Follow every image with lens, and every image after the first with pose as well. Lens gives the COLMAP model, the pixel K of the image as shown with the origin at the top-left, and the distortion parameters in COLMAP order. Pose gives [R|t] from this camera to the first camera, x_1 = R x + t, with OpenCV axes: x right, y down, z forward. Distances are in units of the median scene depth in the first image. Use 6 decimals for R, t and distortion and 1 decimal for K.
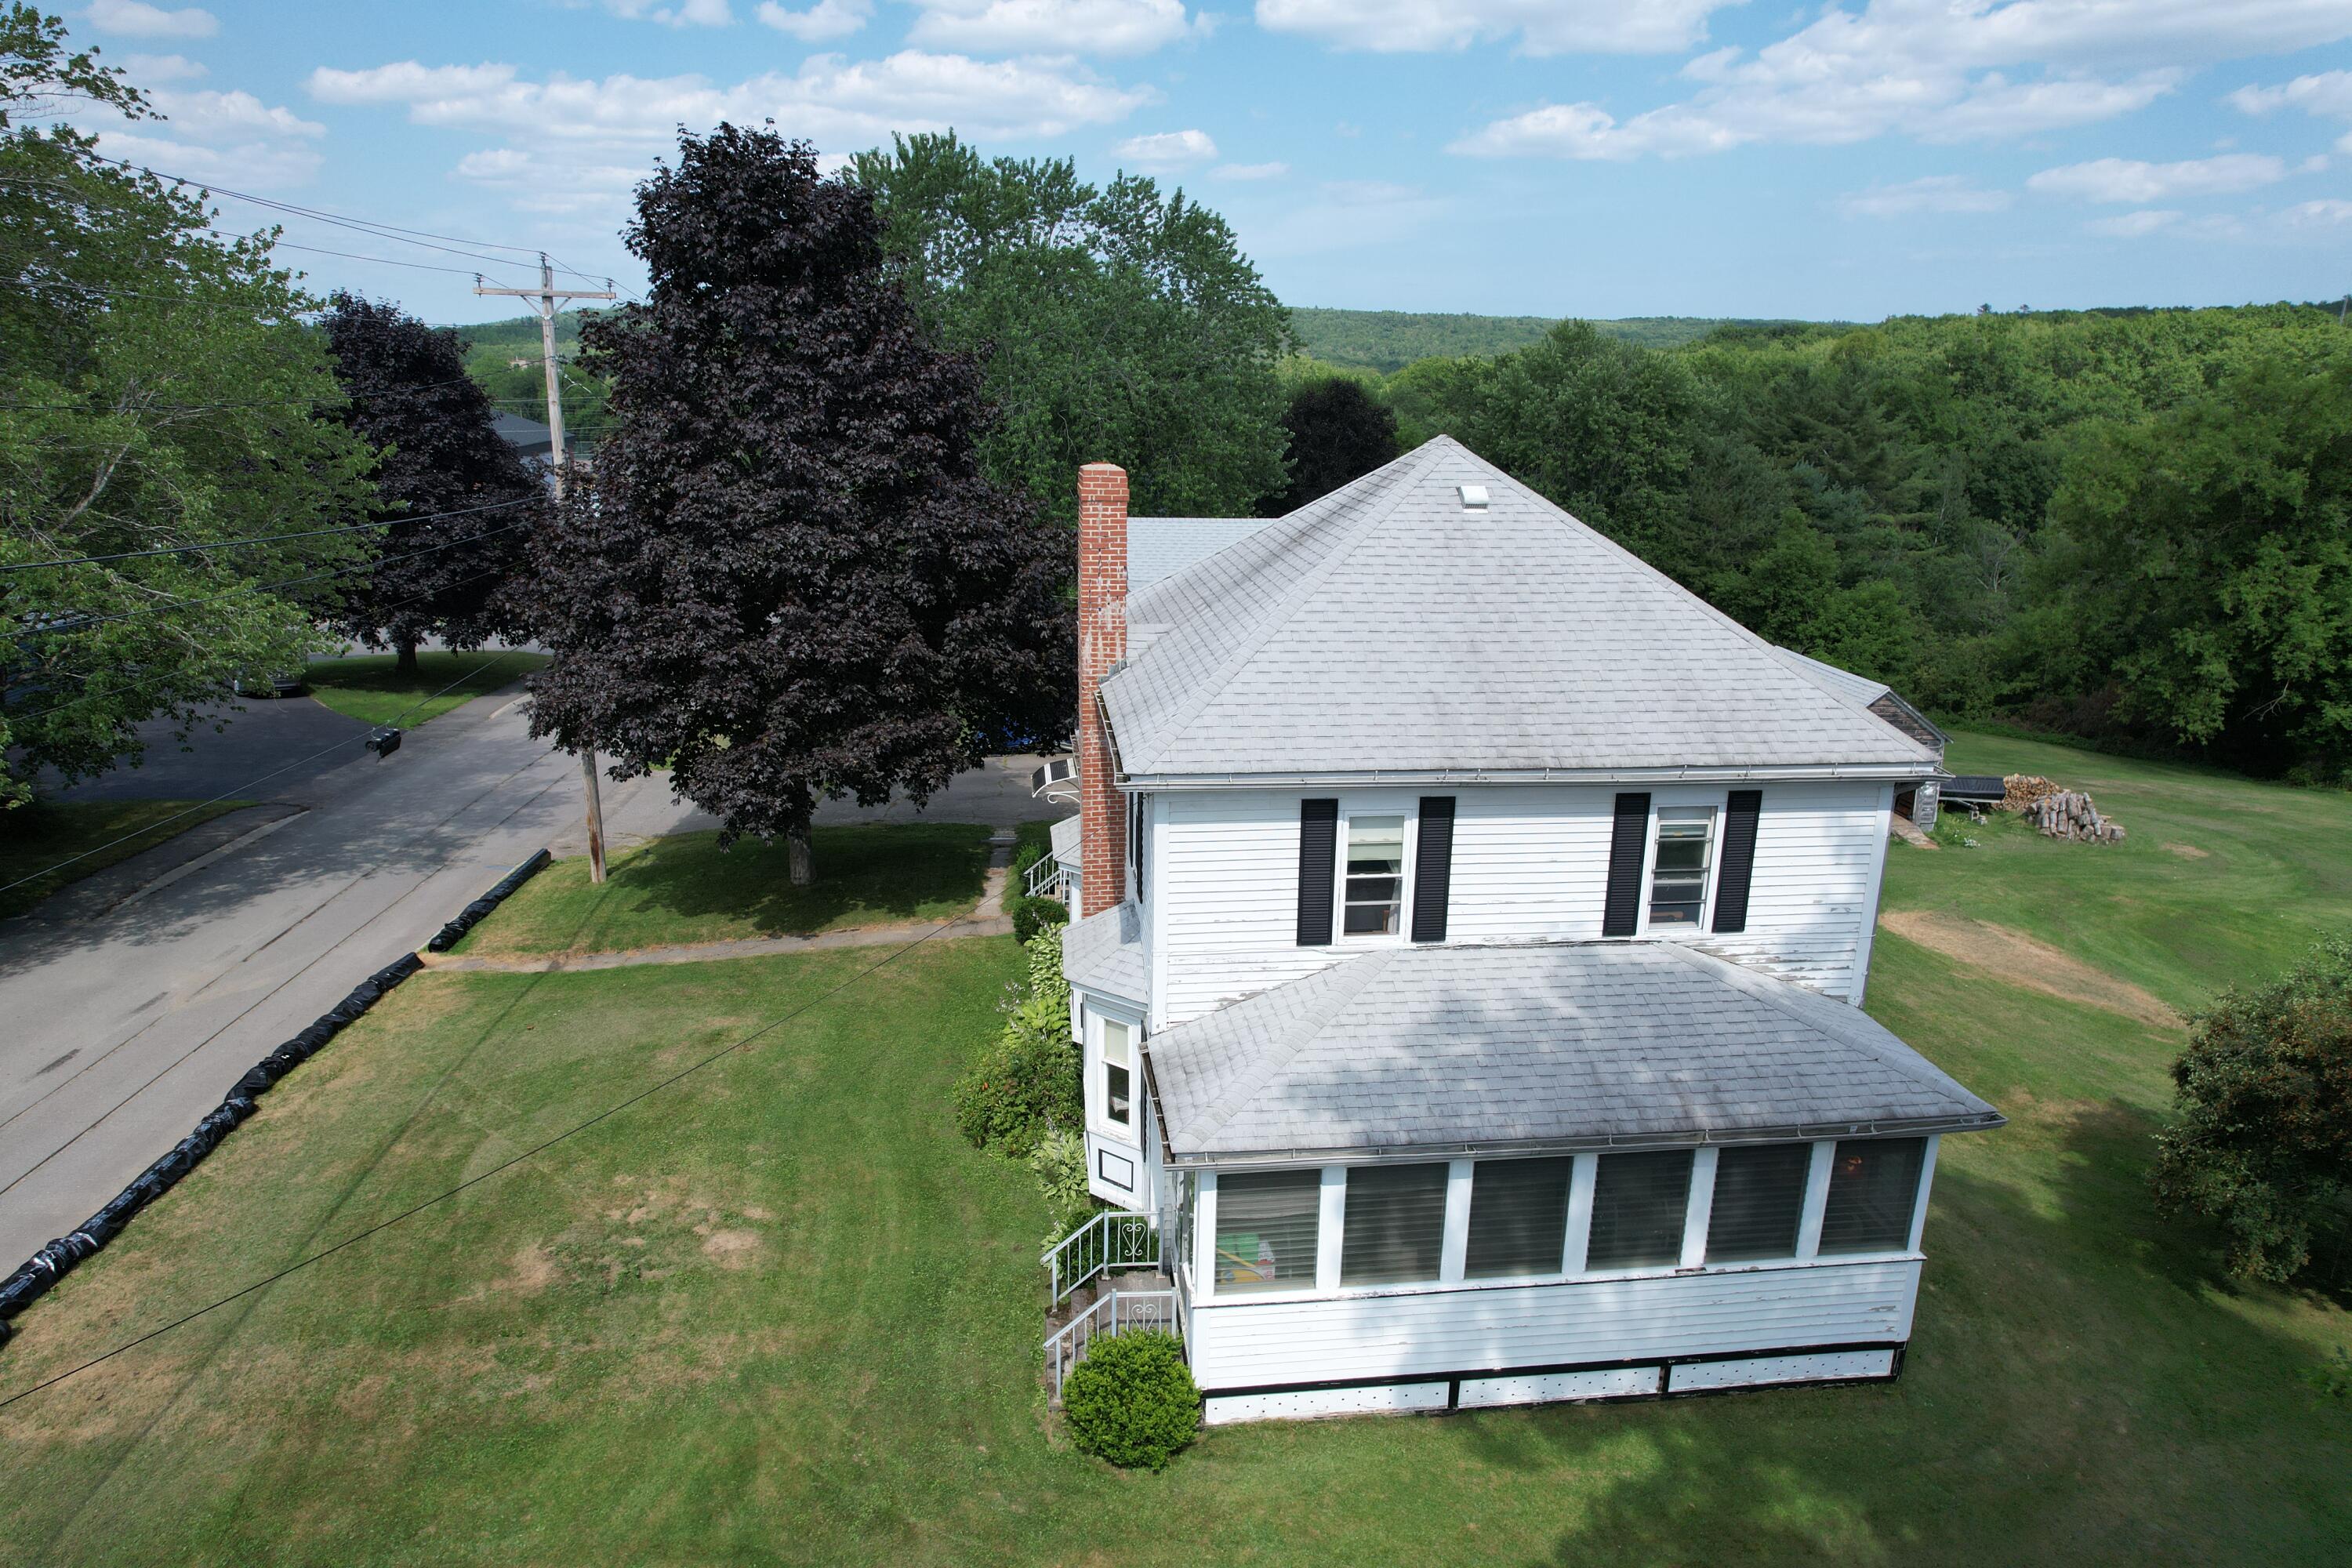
lens RADIAL K [[1501.8, 0, 1182.2], [0, 1501.8, 800.5], [0, 0, 1]] dist [-0.074842, 0.065390]
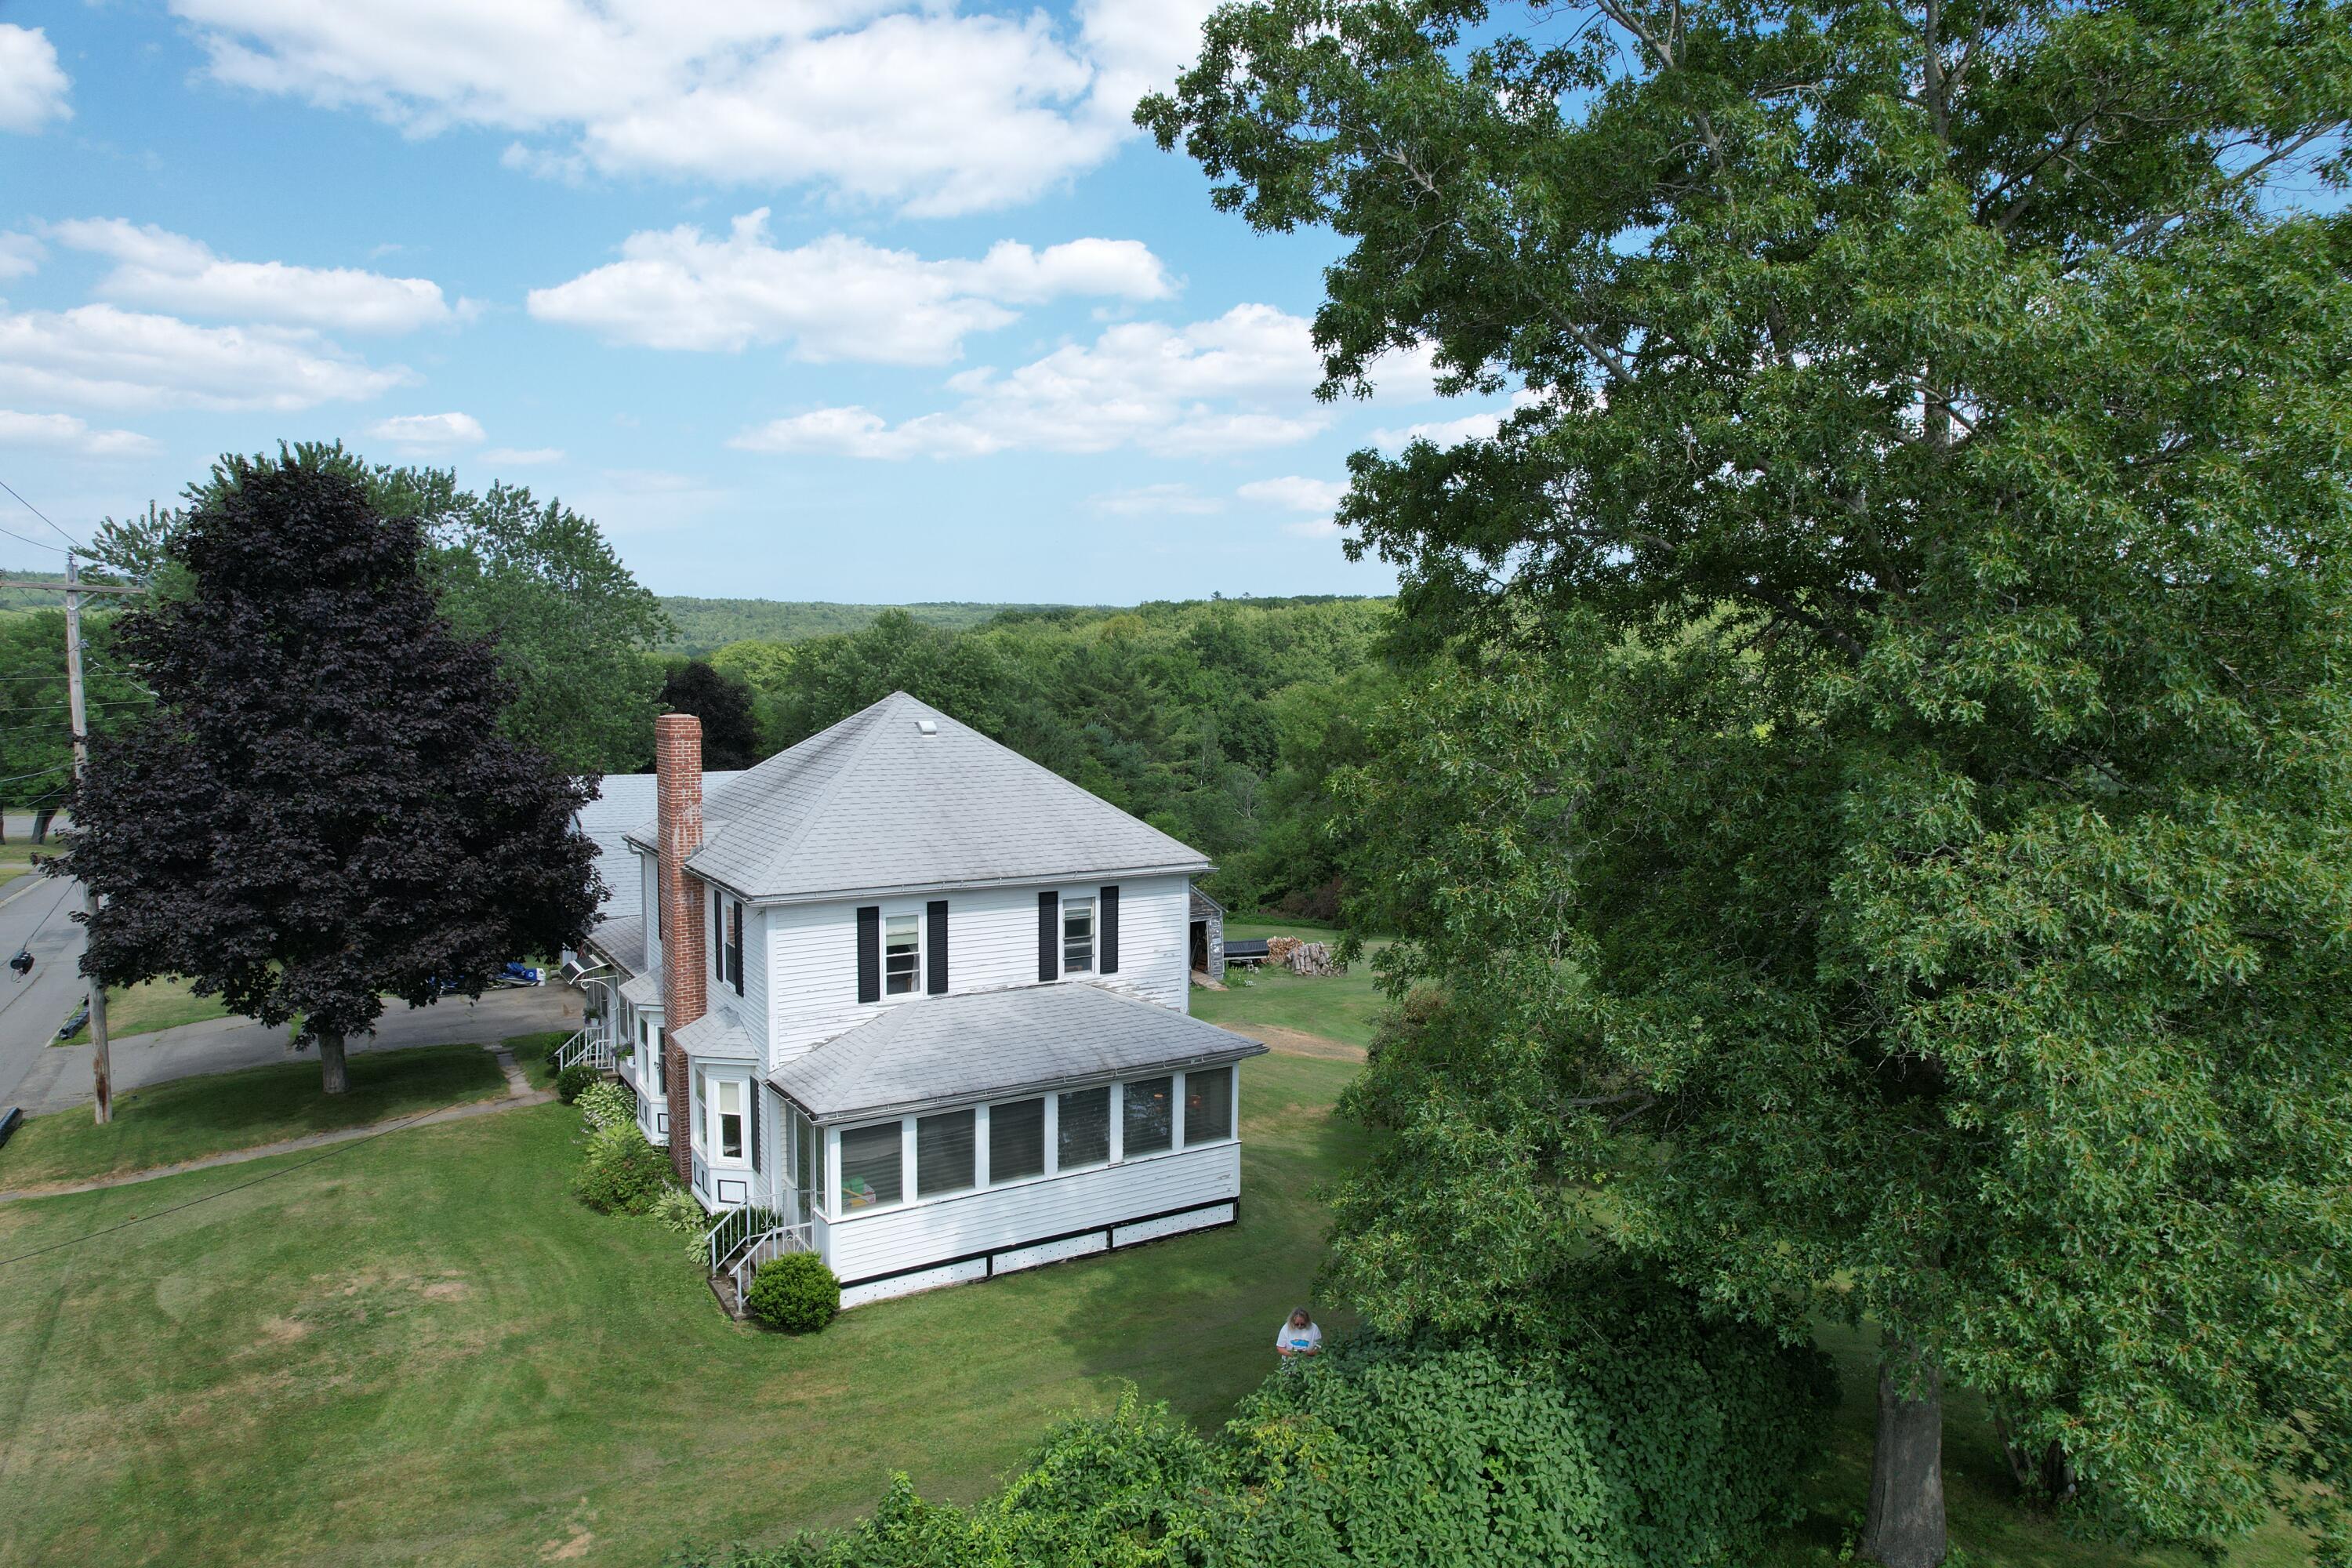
lens RADIAL K [[1501.8, 0, 1182.2], [0, 1501.8, 800.5], [0, 0, 1]] dist [-0.074842, 0.065390]
pose [[0.898586, -0.047071, 0.436265, -0.187877], [0.125421, 0.980303, -0.152562, 0.108706], [-0.420490, 0.191807, 0.886791, -0.372269]]
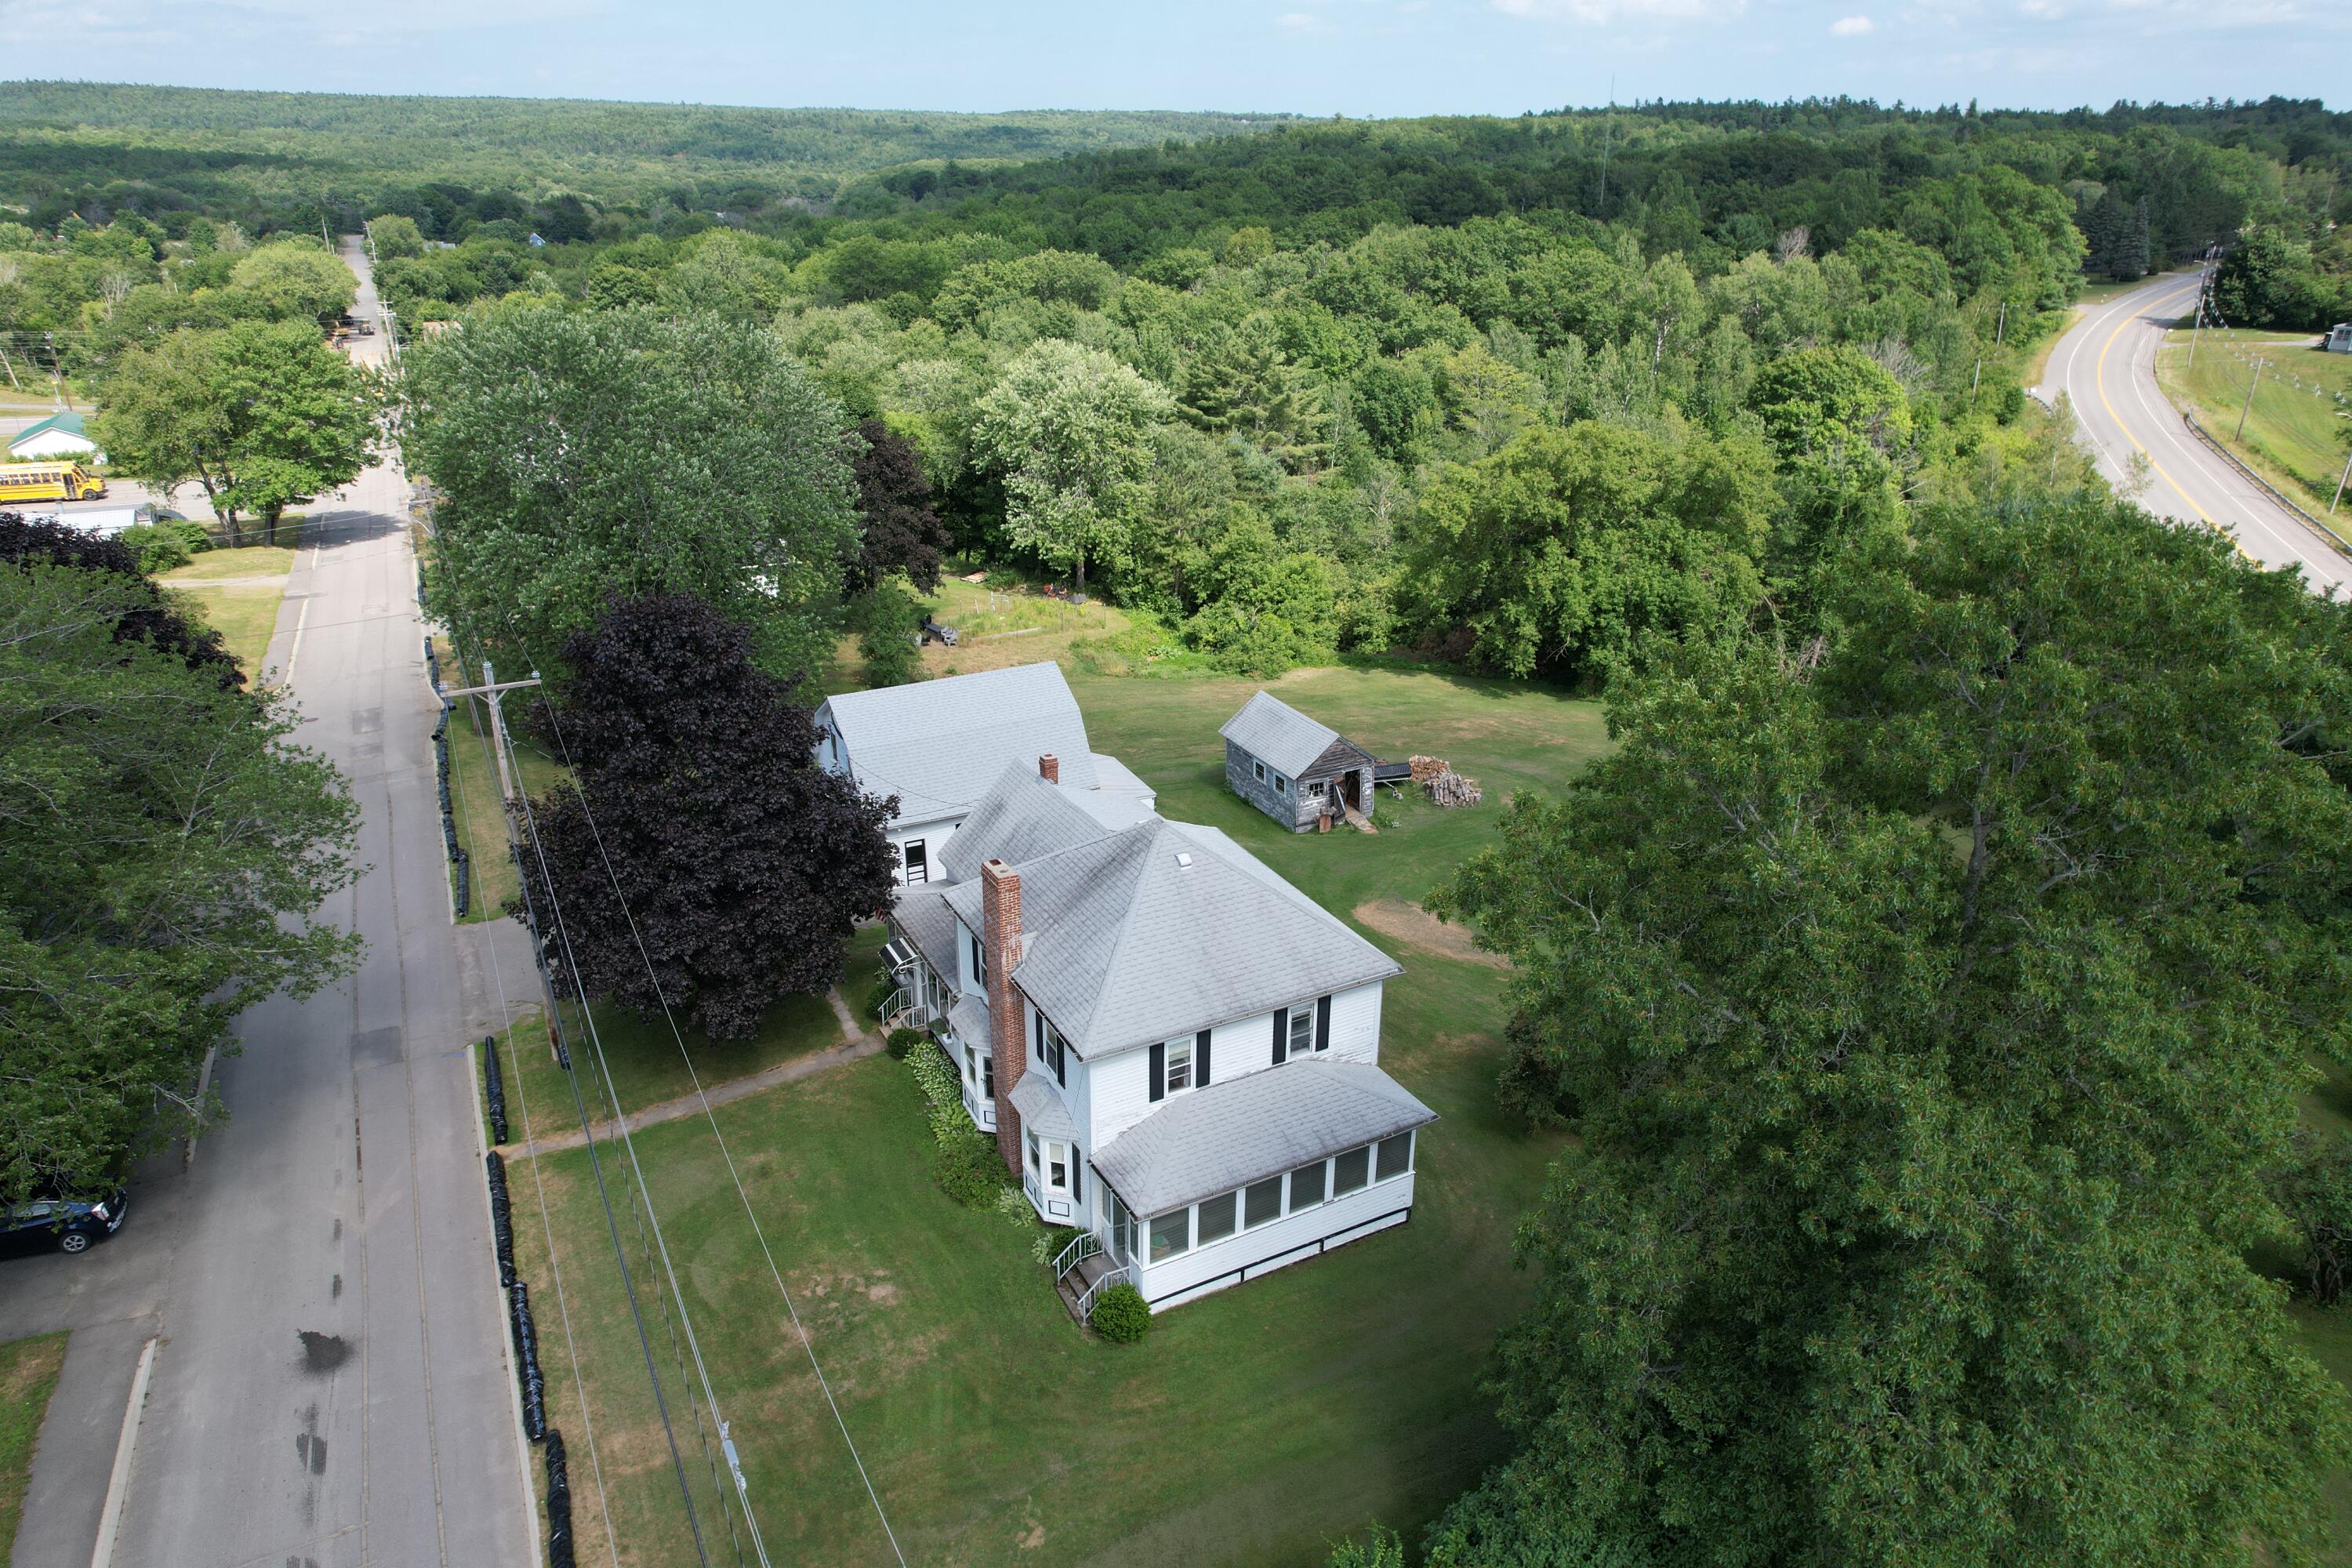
lens RADIAL K [[1501.8, 0, 1182.2], [0, 1501.8, 800.5], [0, 0, 1]] dist [-0.074842, 0.065390]
pose [[0.926921, -0.154937, 0.341778, -0.360791], [0.111412, 0.983342, 0.143620, -0.417080], [-0.358336, -0.095046, 0.928742, -0.657157]]
